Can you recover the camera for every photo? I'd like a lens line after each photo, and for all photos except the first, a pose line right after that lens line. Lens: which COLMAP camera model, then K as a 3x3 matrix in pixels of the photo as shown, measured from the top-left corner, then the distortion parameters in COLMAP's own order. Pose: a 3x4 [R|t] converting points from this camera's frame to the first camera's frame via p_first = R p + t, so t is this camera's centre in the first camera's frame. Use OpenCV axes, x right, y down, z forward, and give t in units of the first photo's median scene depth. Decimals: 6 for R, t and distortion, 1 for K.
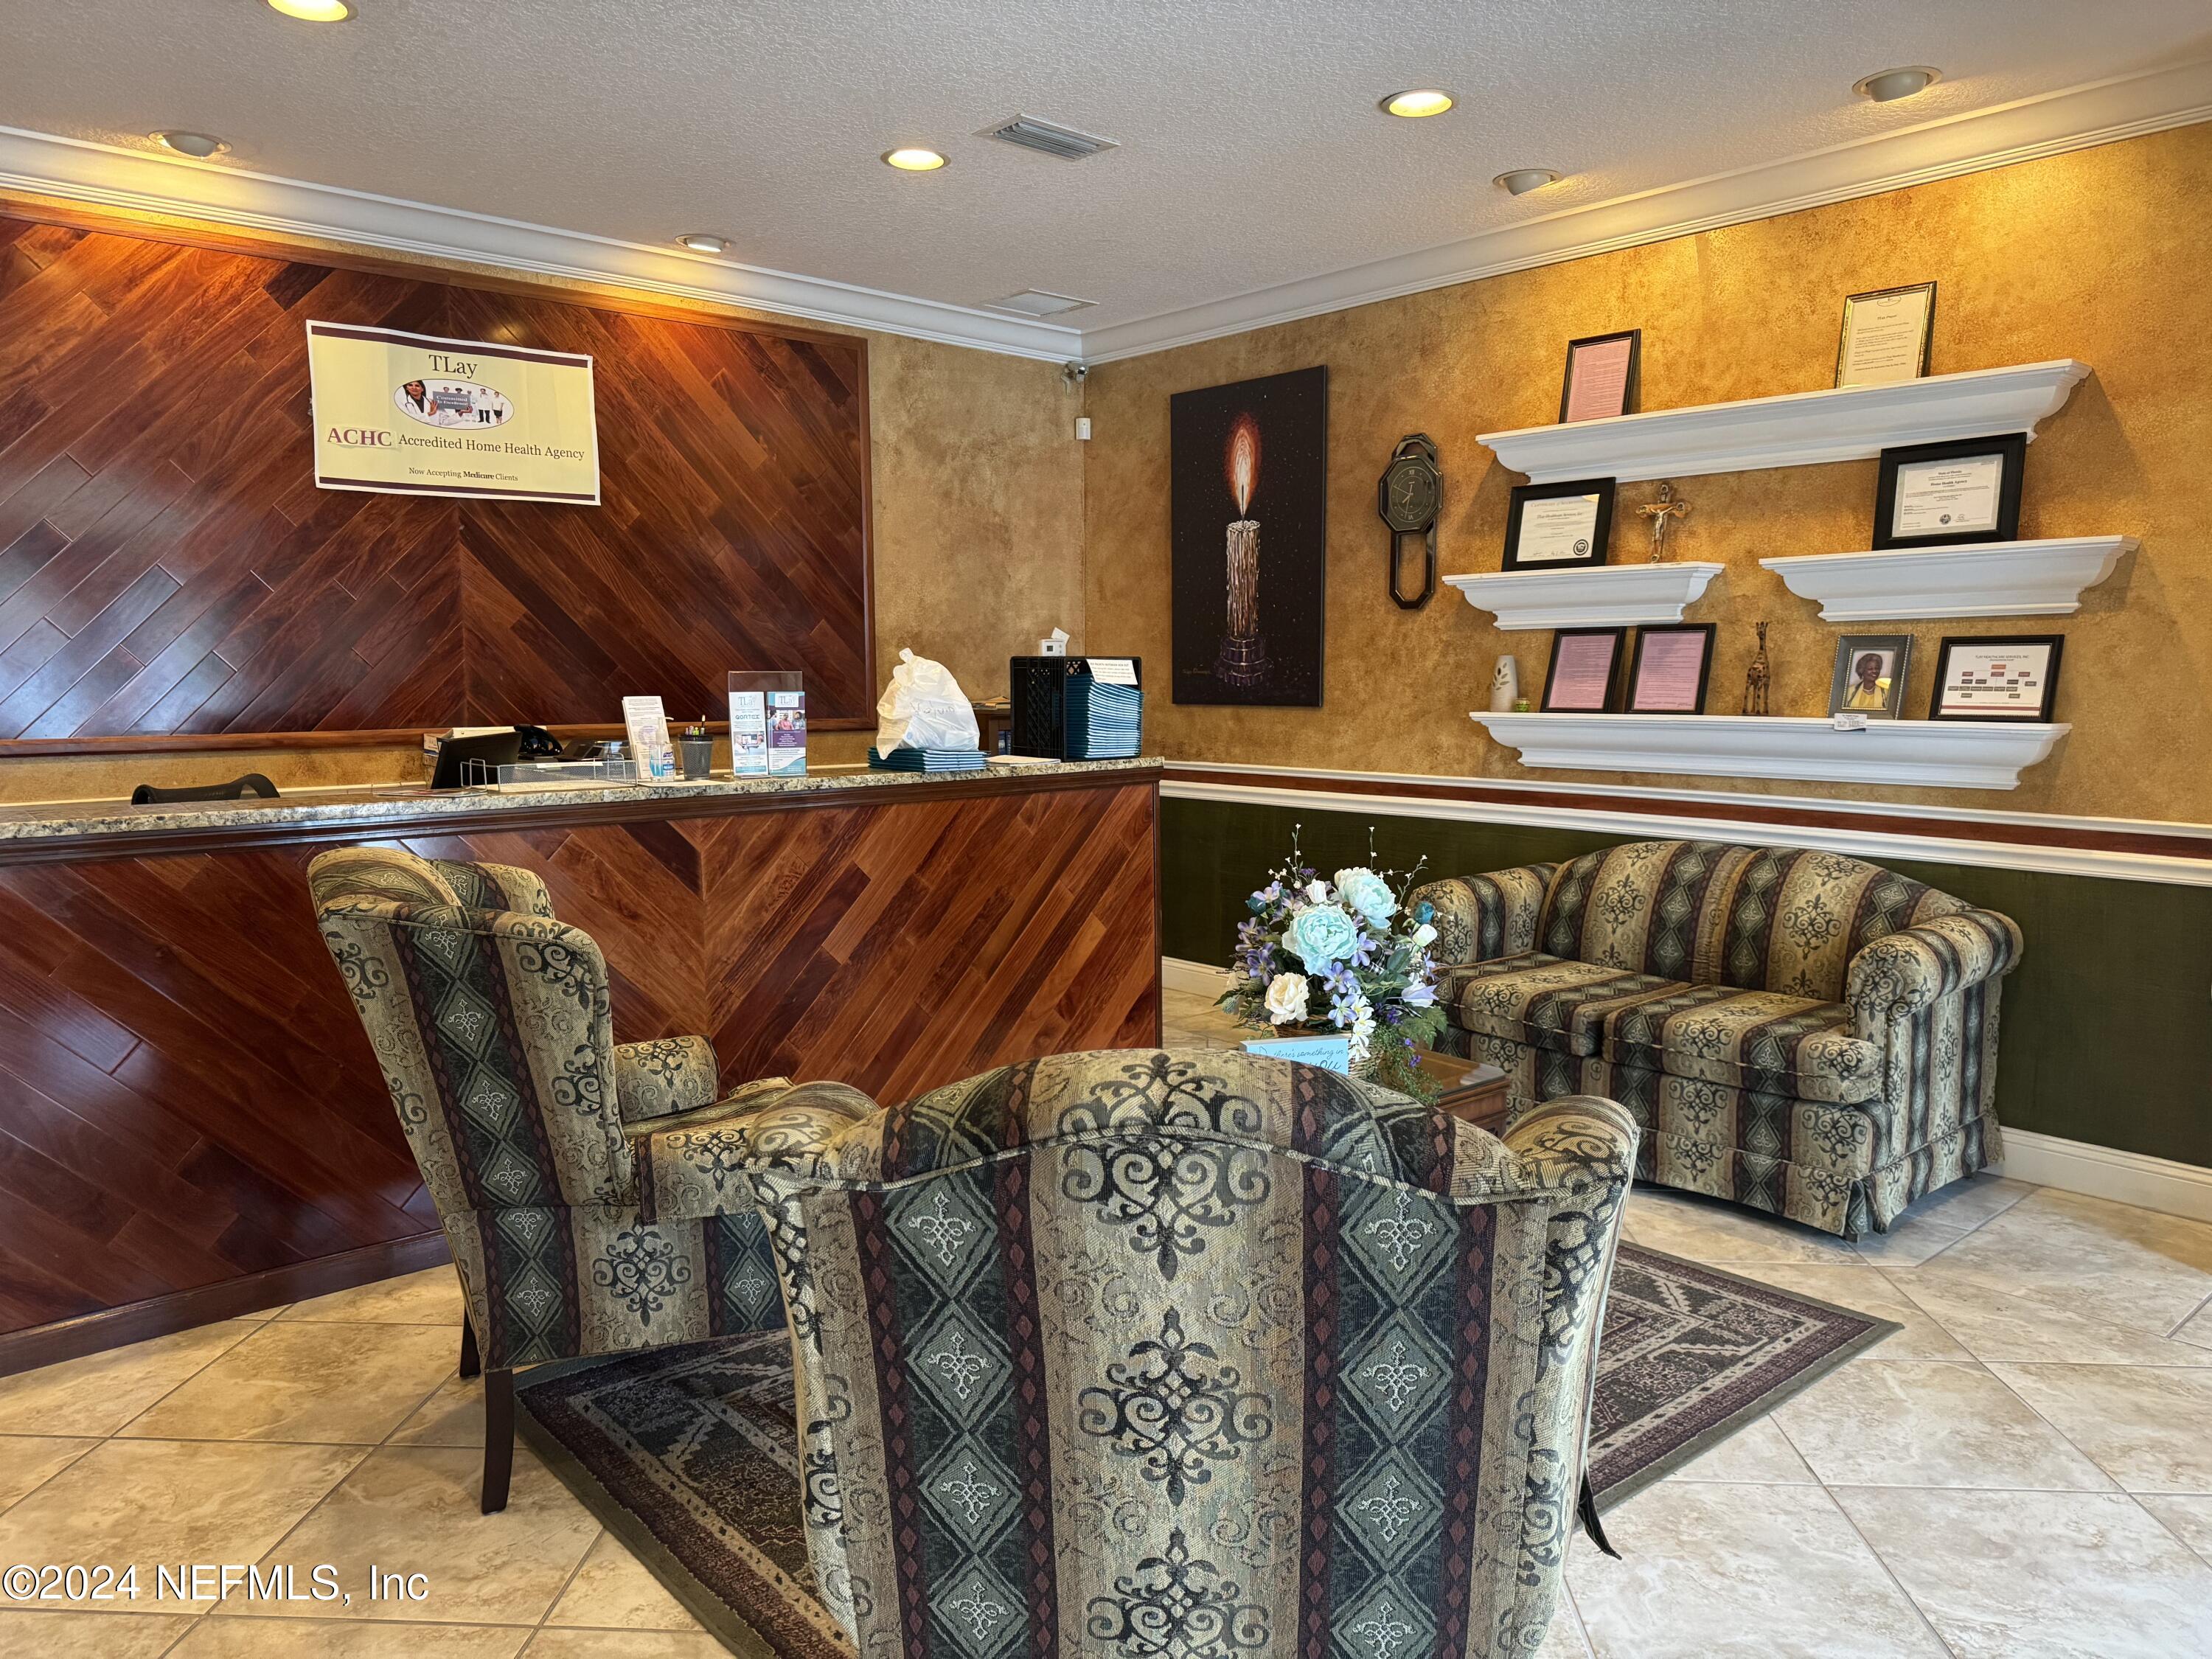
lens RADIAL K [[1536.8, 0, 1094.4], [0, 1536.8, 858.5], [0, 0, 1]] dist [0.078355, -0.096461]
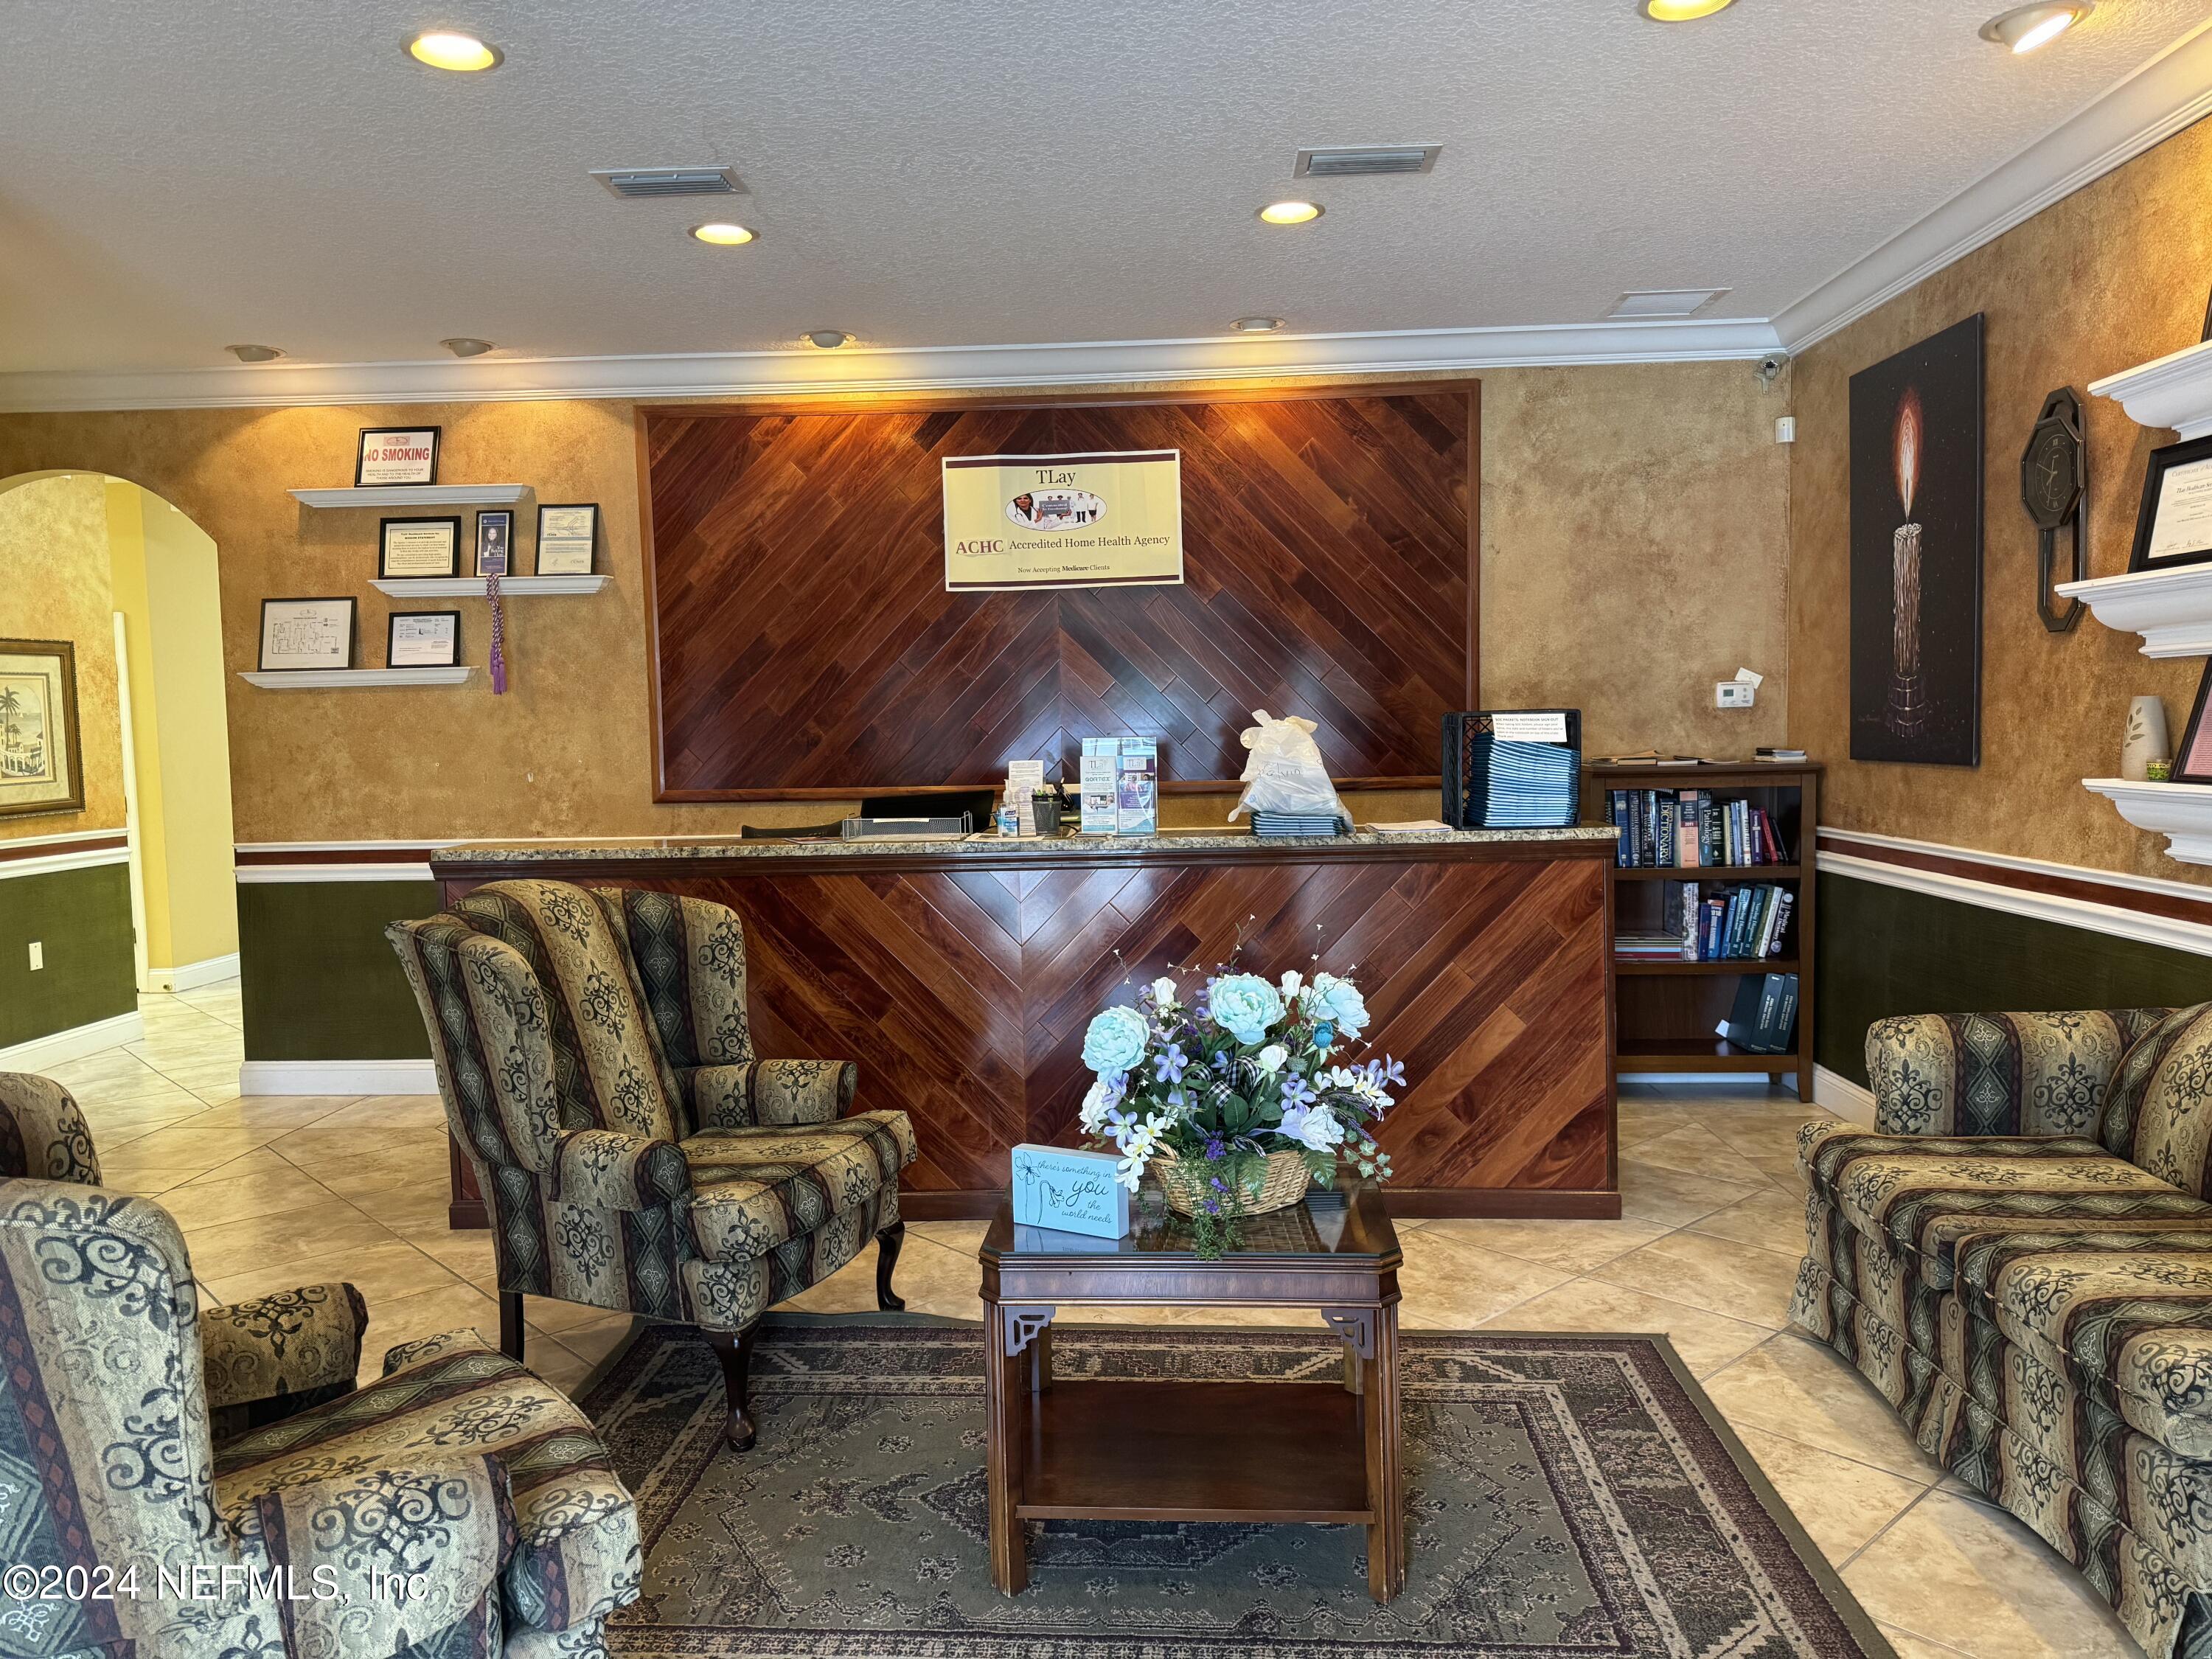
lens RADIAL K [[1536.8, 0, 1107.0], [0, 1536.8, 850.2], [0, 0, 1]] dist [0.078355, -0.096461]
pose [[0.716587, 0.043891, -0.696116, 0.439749], [-0.066268, 0.997788, -0.005306, -0.031627], [0.694343, 0.049932, 0.717910, 0.207408]]
